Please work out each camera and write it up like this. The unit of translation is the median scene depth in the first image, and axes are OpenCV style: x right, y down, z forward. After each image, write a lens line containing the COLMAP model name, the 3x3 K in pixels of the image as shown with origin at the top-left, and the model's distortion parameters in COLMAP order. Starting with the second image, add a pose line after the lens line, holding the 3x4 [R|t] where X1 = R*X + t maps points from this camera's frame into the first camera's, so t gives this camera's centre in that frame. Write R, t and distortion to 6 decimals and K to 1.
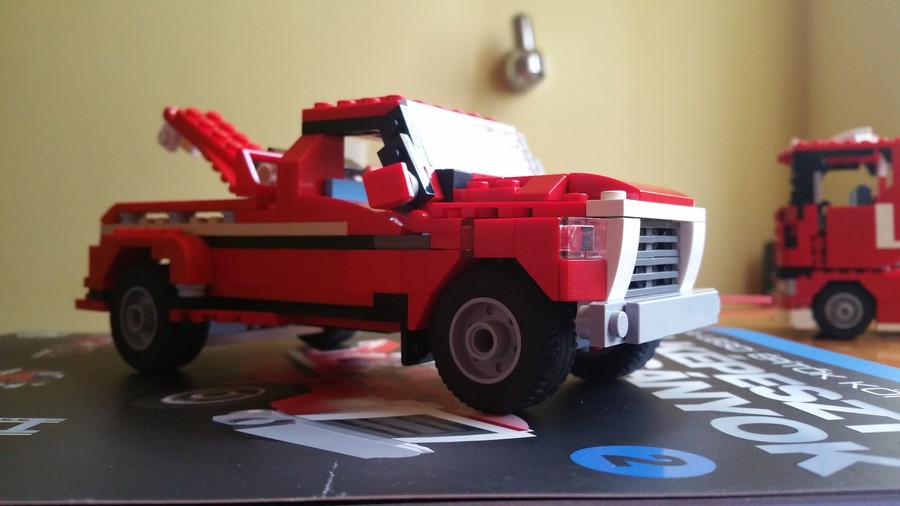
lens RADIAL K [[923.4, 0, 450.0], [0, 923.4, 253.0], [0, 0, 1]] dist [-0.001871, 0.010752]
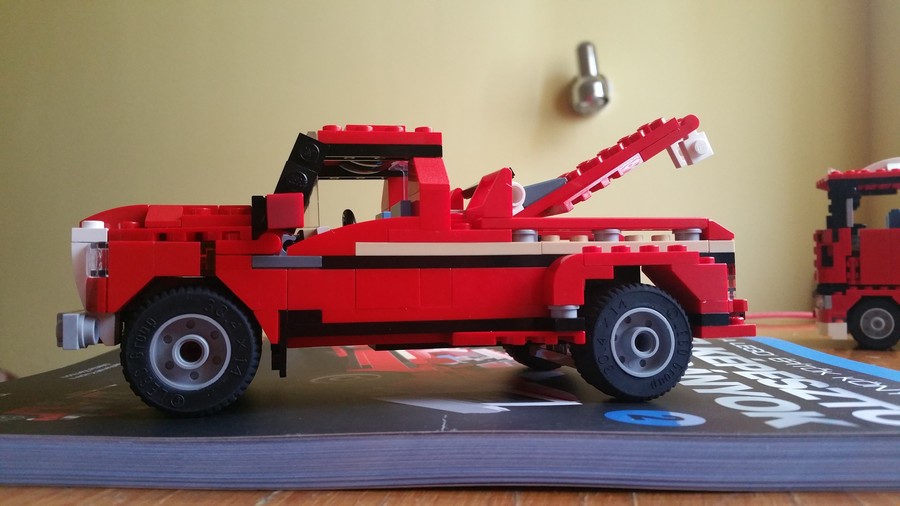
lens RADIAL K [[923.4, 0, 450.0], [0, 923.4, 253.0], [0, 0, 1]] dist [-0.001871, 0.010752]
pose [[0.997230, -0.008613, -0.073874, -0.000559], [0.007038, 0.999743, -0.021556, -0.001660], [0.074041, 0.020976, 0.997035, -0.141827]]
